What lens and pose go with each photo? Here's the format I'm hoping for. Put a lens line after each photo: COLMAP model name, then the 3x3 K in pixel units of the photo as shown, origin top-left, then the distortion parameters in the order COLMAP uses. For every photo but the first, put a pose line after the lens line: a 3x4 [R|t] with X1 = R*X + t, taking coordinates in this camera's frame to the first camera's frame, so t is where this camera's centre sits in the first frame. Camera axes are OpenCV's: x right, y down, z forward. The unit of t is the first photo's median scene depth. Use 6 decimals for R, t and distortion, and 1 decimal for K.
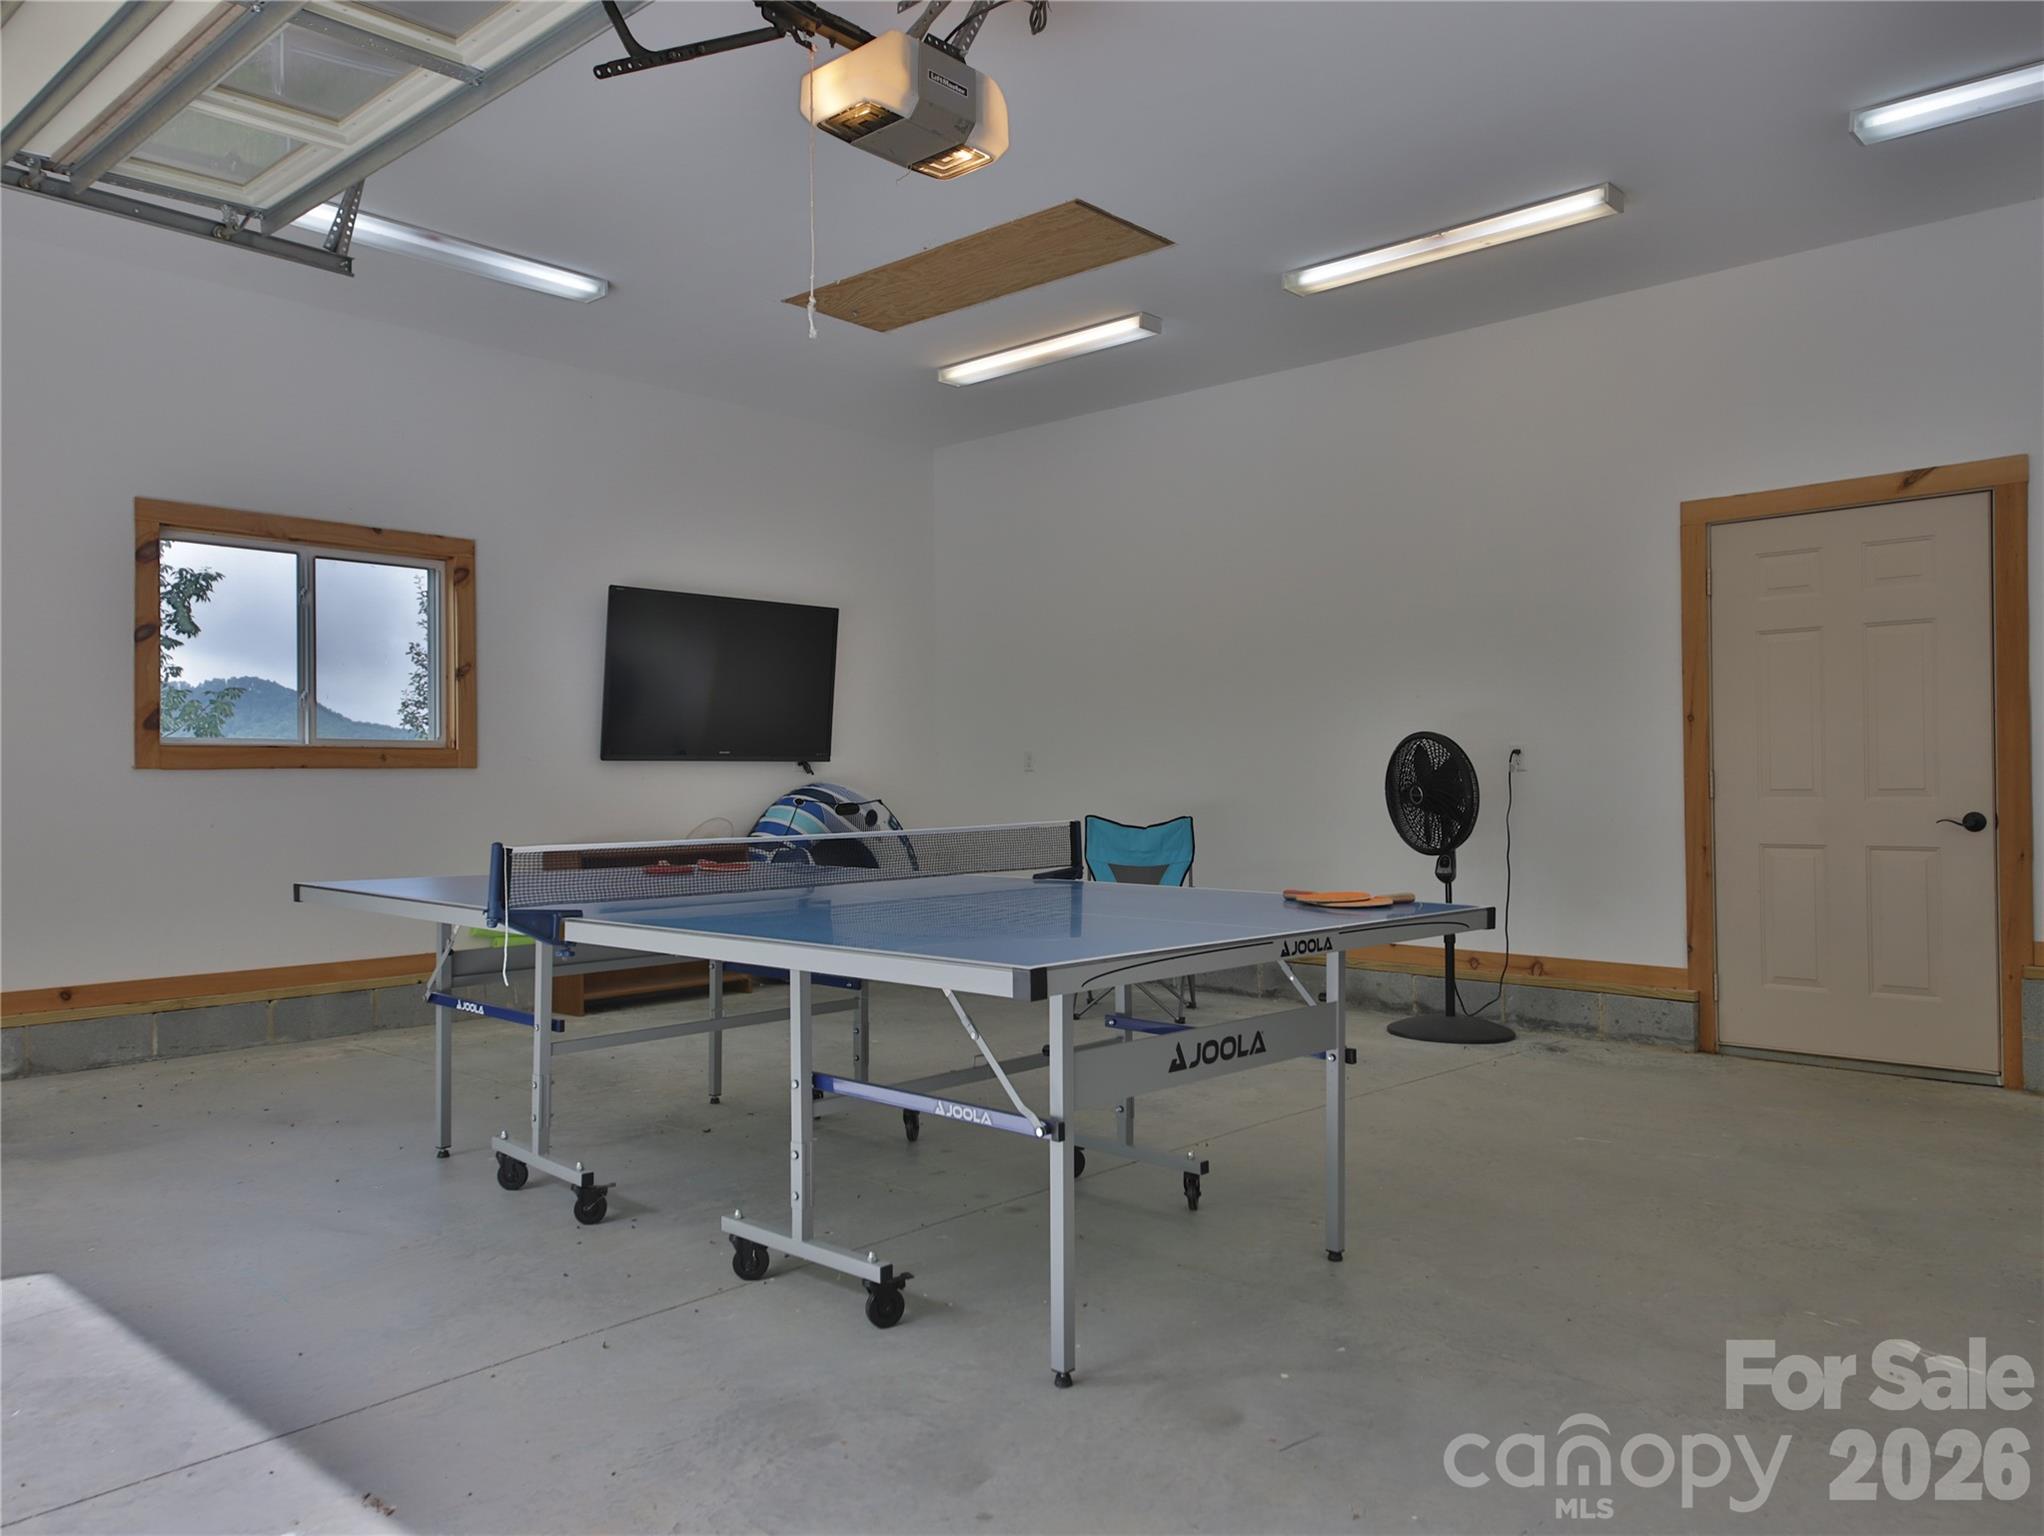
lens RADIAL K [[1483.9, 0, 1022.0], [0, 1483.9, 768.0], [0, 0, 1]] dist [0.087494, -0.065962]
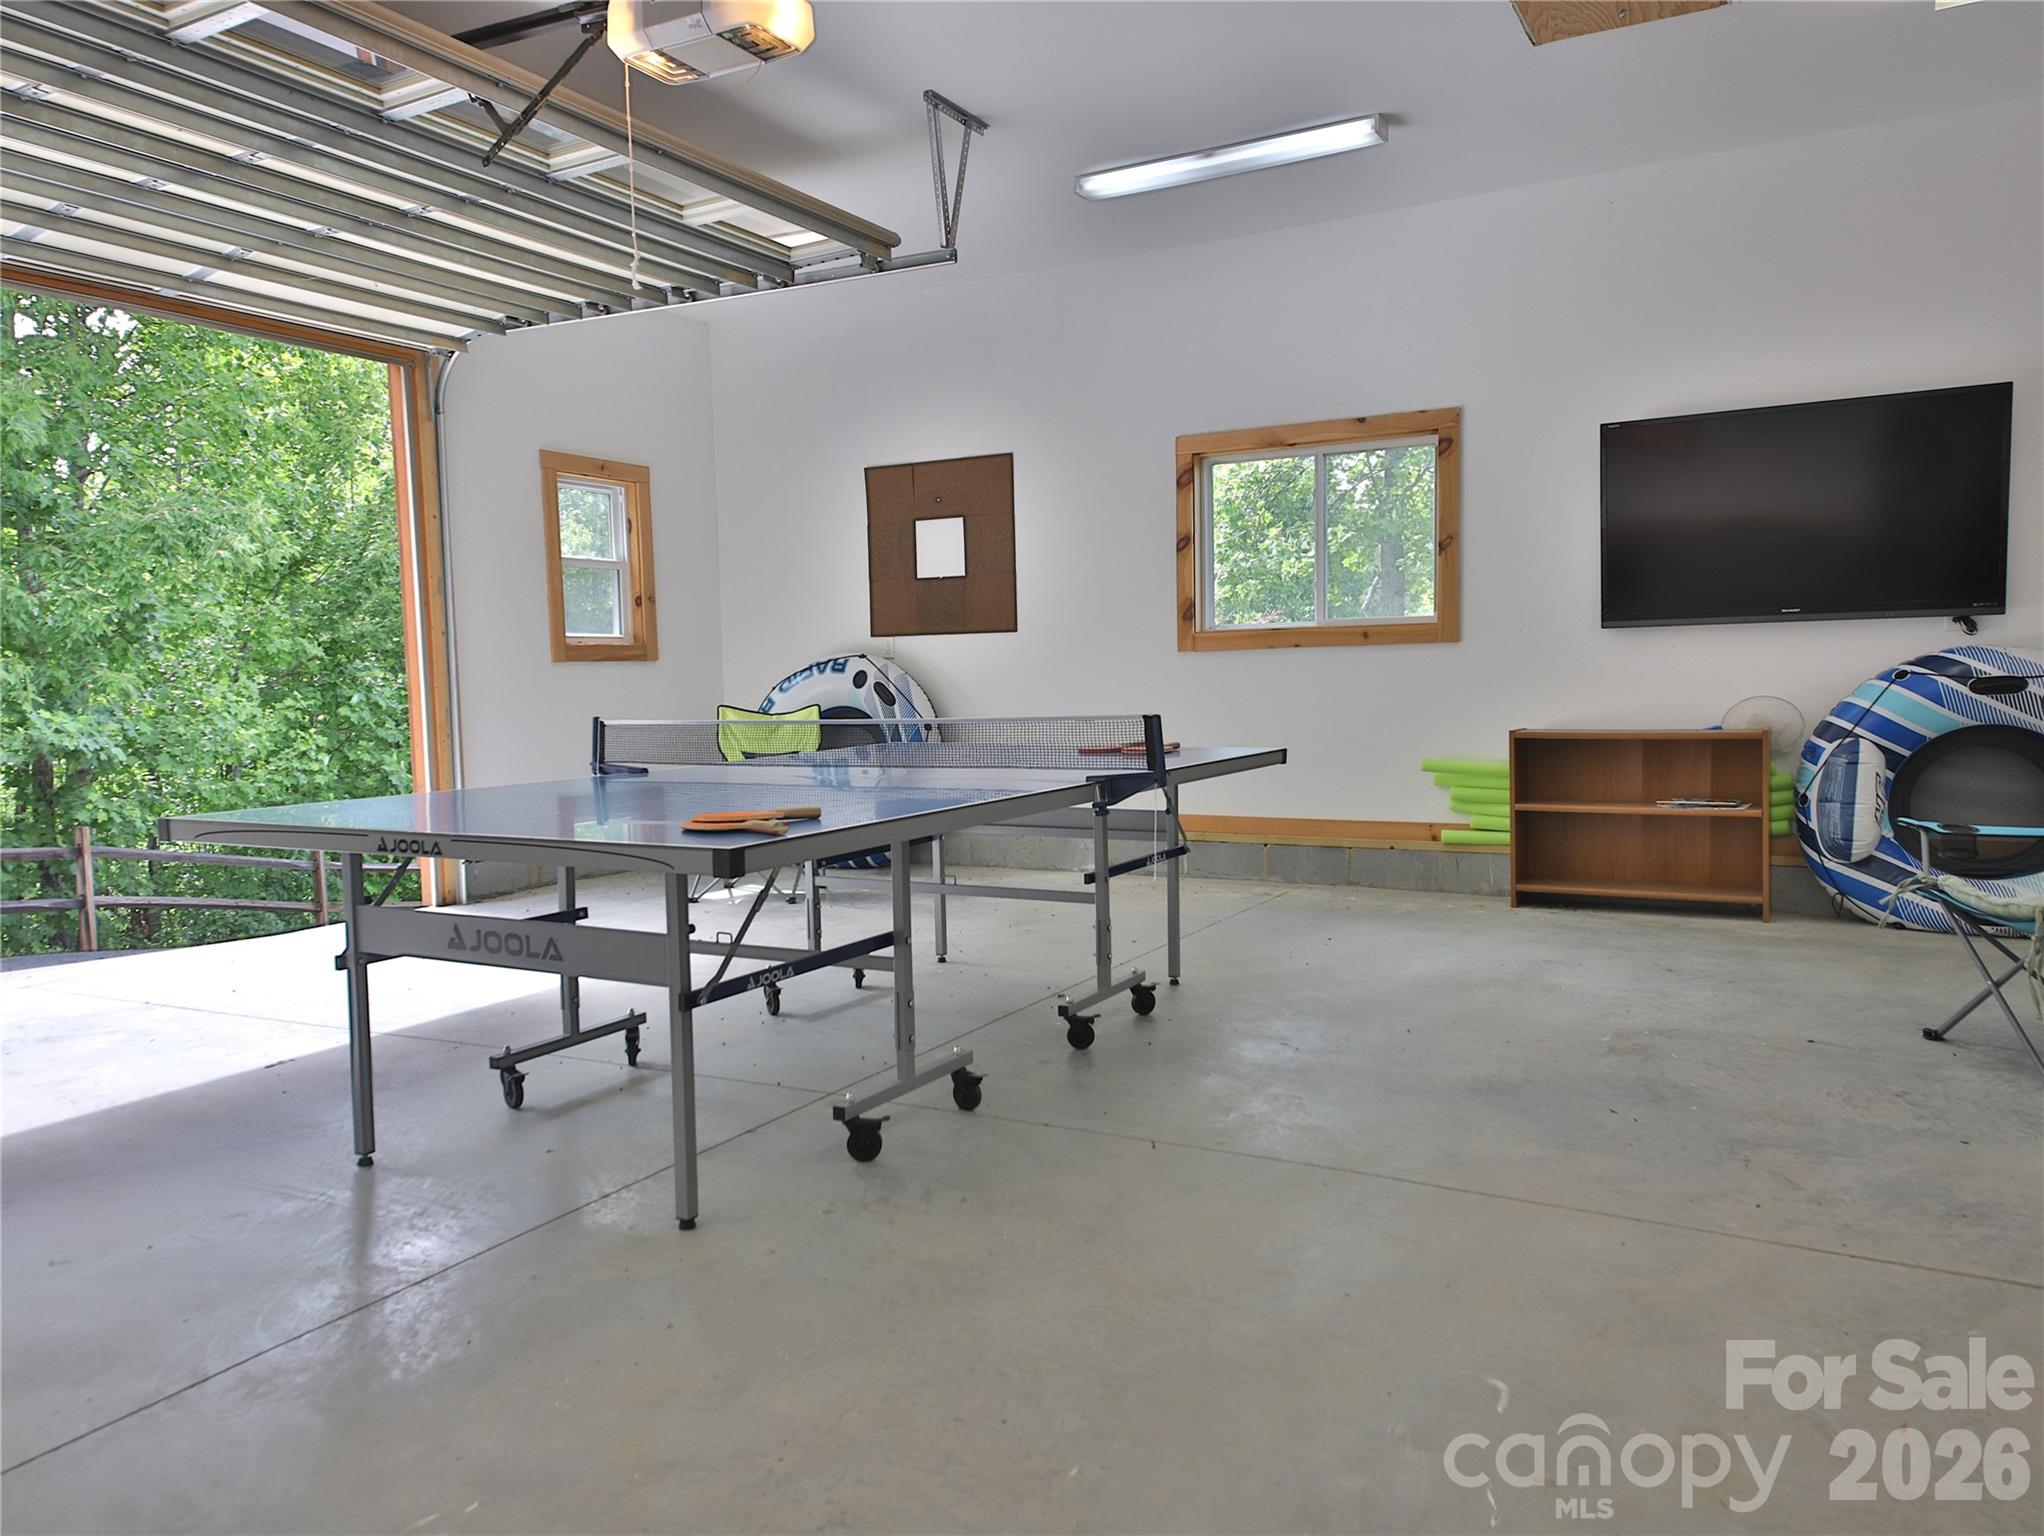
lens RADIAL K [[1483.9, 0, 1022.0], [0, 1483.9, 768.0], [0, 0, 1]] dist [0.087494, -0.065962]
pose [[0.238152, 0.065663, -0.969006, 0.570409], [0.027851, 0.996840, 0.074394, 0.001757], [0.970829, -0.044705, 0.235570, 0.526531]]
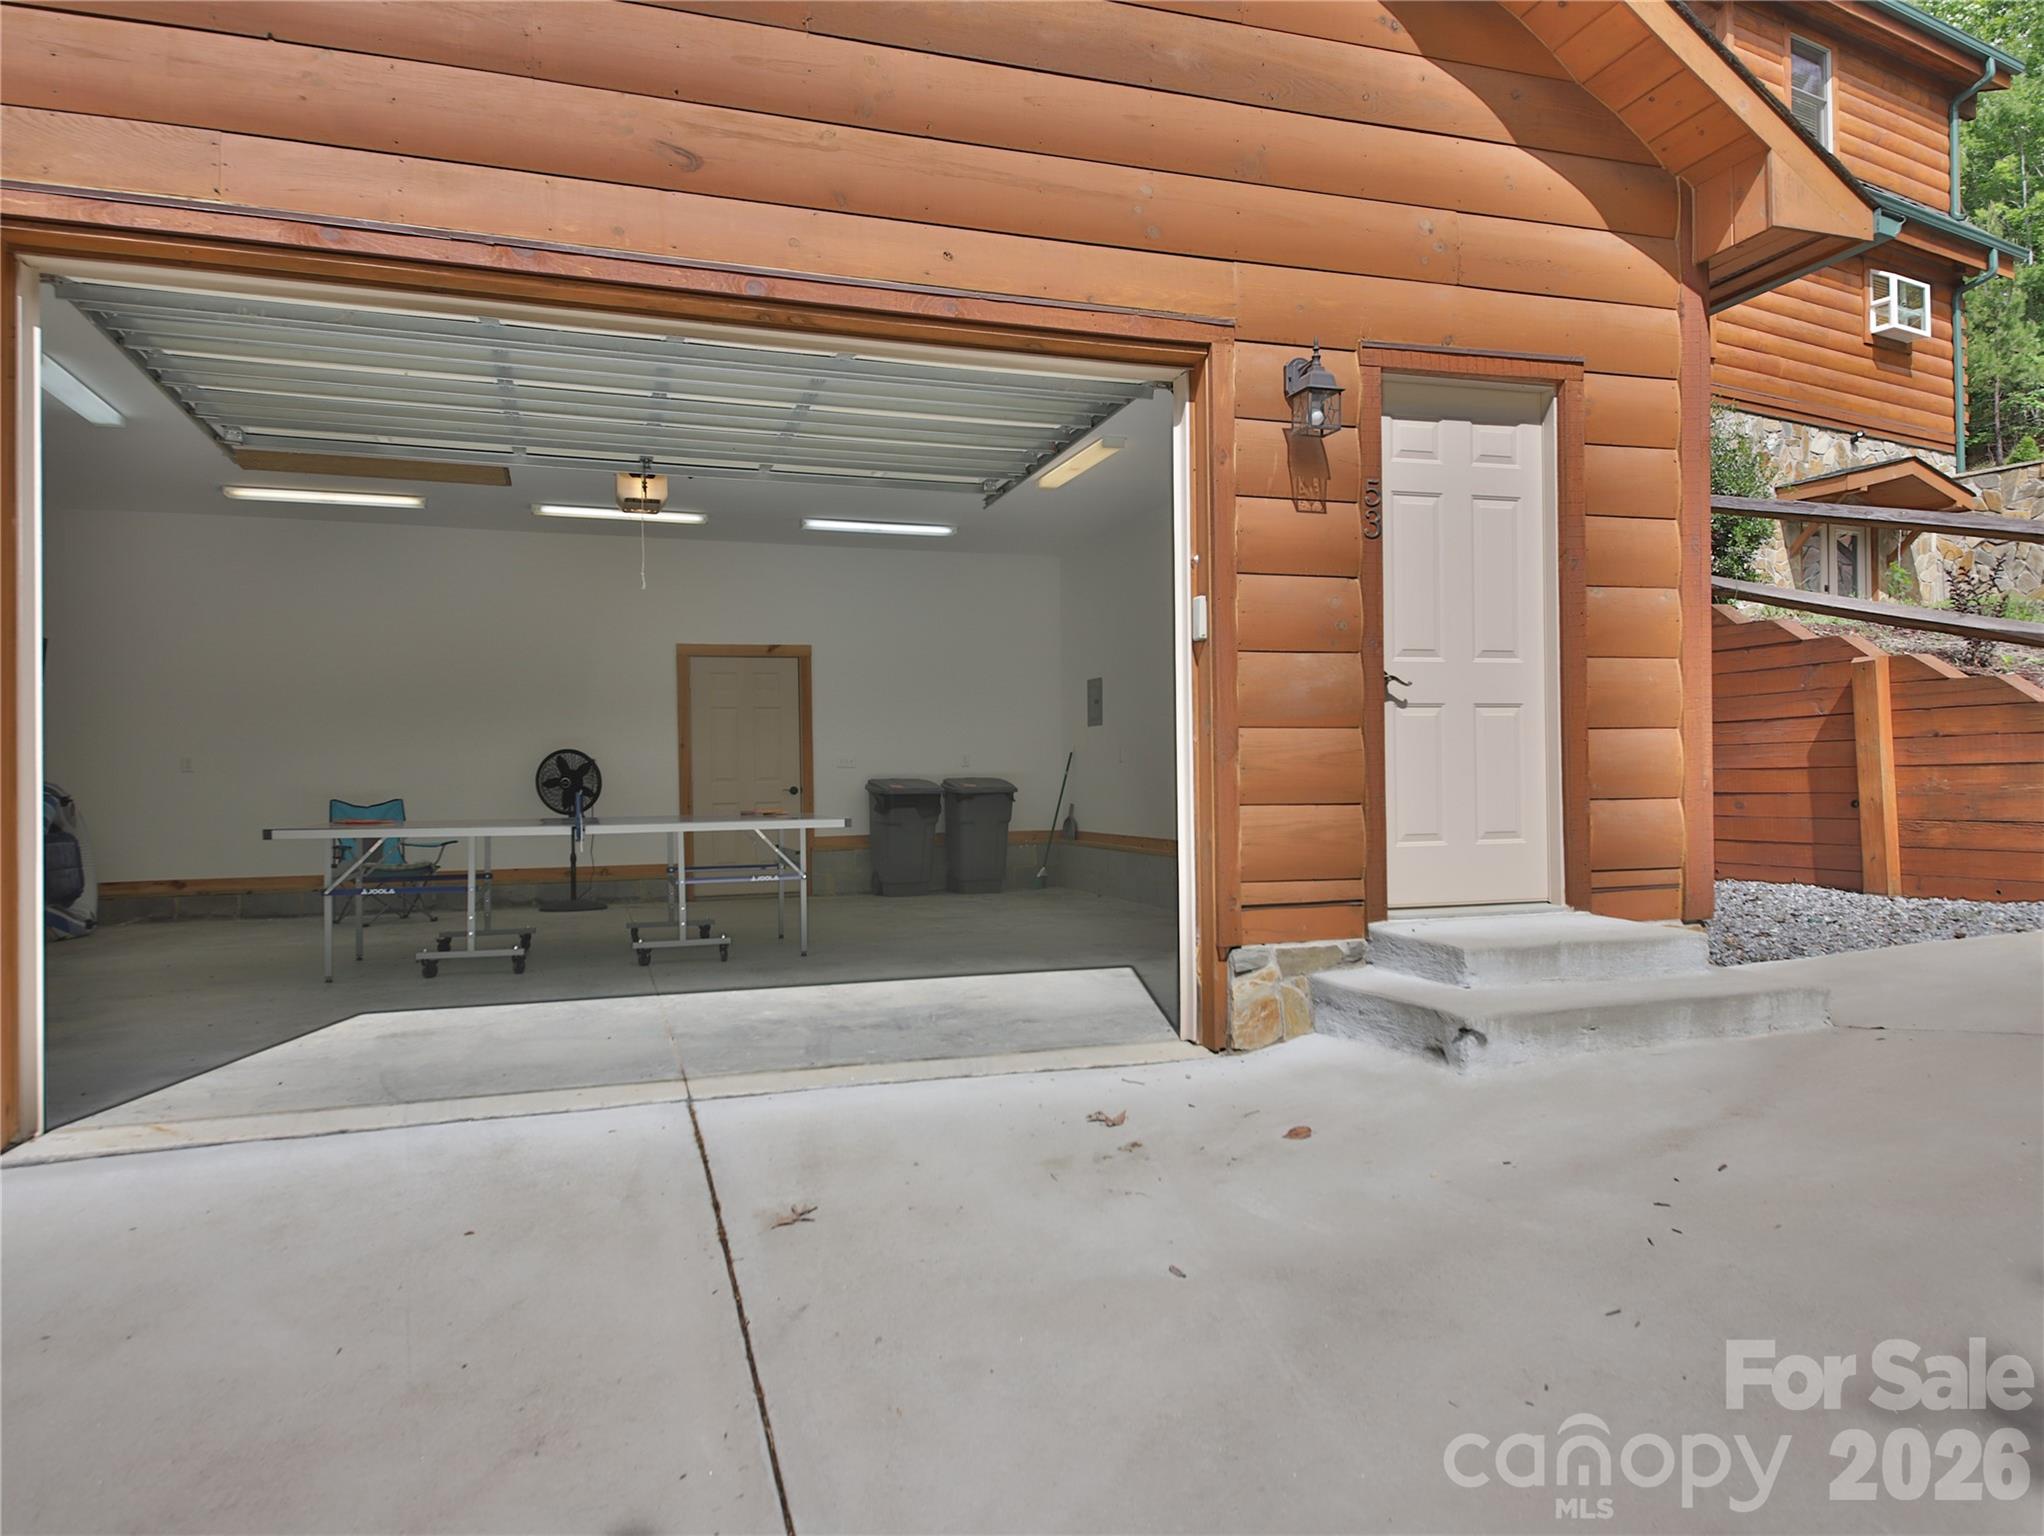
lens RADIAL K [[1303.8, 0, 1022.0], [0, 1303.8, 768.0], [0, 0, 1]] dist [0.067835, -0.059417]
pose [[0.491699, 0.004758, 0.870752, -0.338549], [0.004554, 0.999957, -0.008035, 0.005723], [-0.870753, 0.007916, 0.491656, -0.119602]]
